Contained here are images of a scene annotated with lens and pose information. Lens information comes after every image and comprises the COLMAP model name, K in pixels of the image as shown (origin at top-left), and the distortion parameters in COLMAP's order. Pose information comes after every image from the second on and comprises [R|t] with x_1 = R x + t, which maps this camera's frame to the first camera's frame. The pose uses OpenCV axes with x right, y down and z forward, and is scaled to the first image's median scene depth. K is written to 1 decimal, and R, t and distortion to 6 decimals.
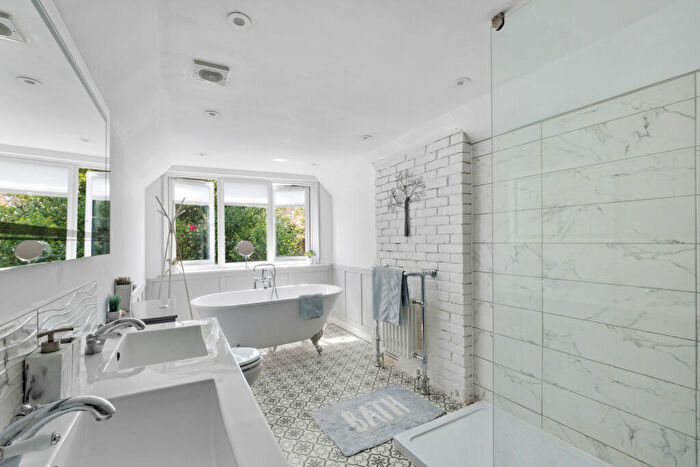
lens RADIAL K [[296.5, 0, 348.4], [0, 296.5, 238.0], [0, 0, 1]] dist [-0.000035, -0.000342]
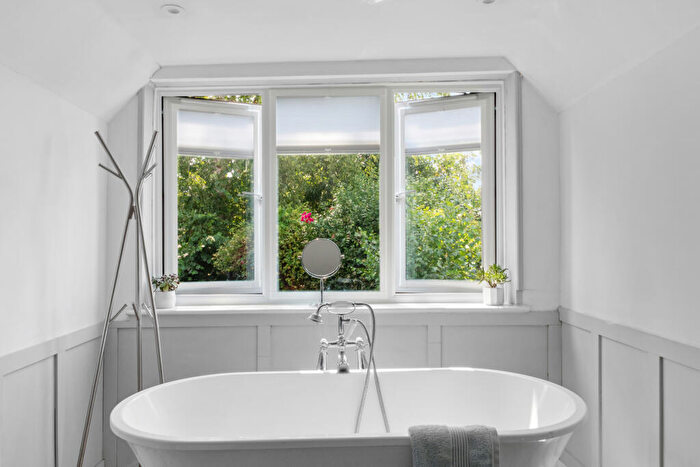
lens RADIAL K [[500.6, 0, 350.0], [0, 500.6, 233.5], [0, 0, 1]] dist [-0.001032, -0.000583]
pose [[0.876506, -0.004584, -0.481368, 0.011091], [-0.001242, 0.999930, -0.011784, 0.011242], [0.481388, 0.010926, 0.876439, 0.418512]]
